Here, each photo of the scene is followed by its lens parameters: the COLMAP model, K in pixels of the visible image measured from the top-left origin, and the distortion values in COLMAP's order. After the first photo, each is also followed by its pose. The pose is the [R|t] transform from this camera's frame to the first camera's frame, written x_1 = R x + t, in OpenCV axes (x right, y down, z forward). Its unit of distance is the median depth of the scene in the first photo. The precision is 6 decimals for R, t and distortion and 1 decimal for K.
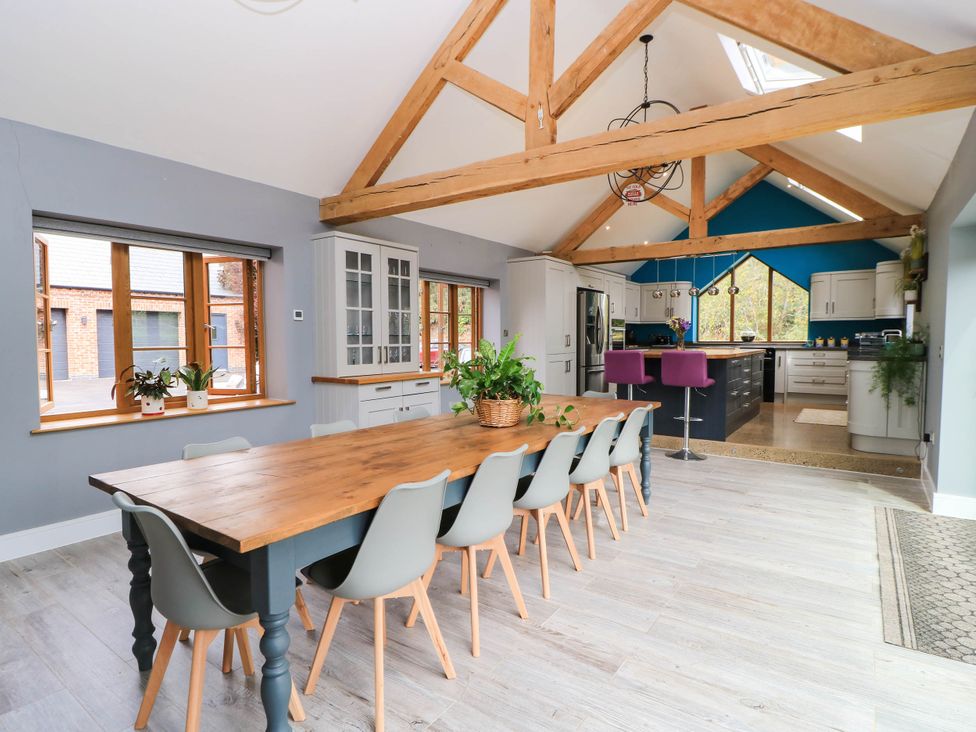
lens RADIAL K [[516.1, 0, 486.9], [0, 516.1, 364.8], [0, 0, 1]] dist [-0.014927, -0.003533]
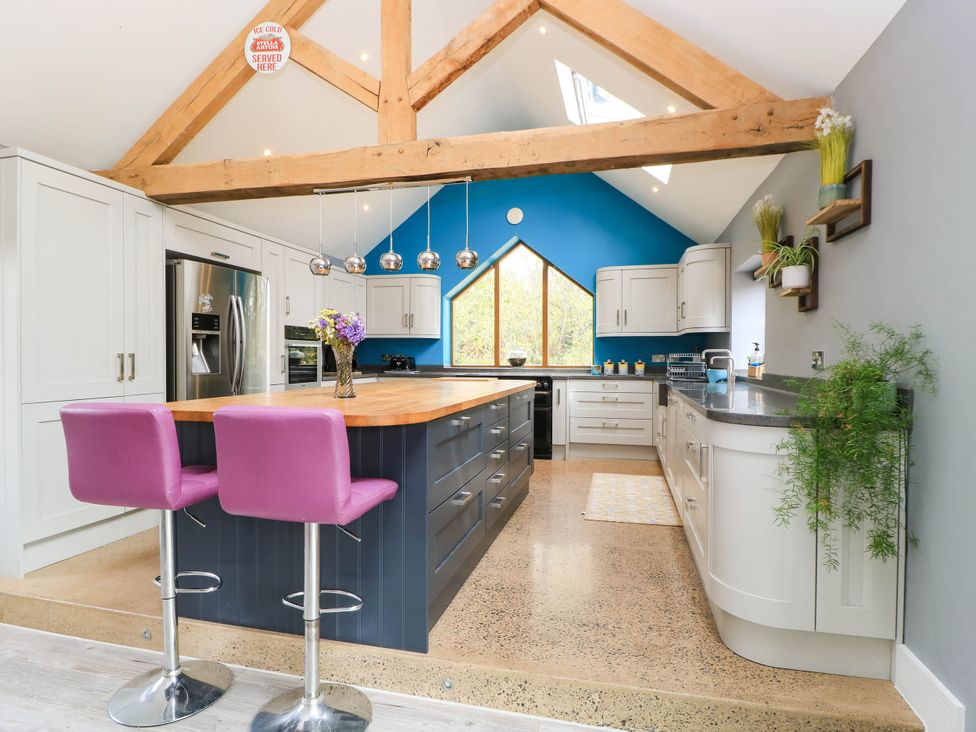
lens RADIAL K [[516.1, 0, 490.9], [0, 516.1, 363.5], [0, 0, 1]] dist [-0.014927, -0.003533]
pose [[0.926286, 0.002939, 0.376809, 0.240519], [0.012920, 0.999134, -0.039553, -0.024387], [-0.376599, 0.041505, 0.925446, 0.418778]]
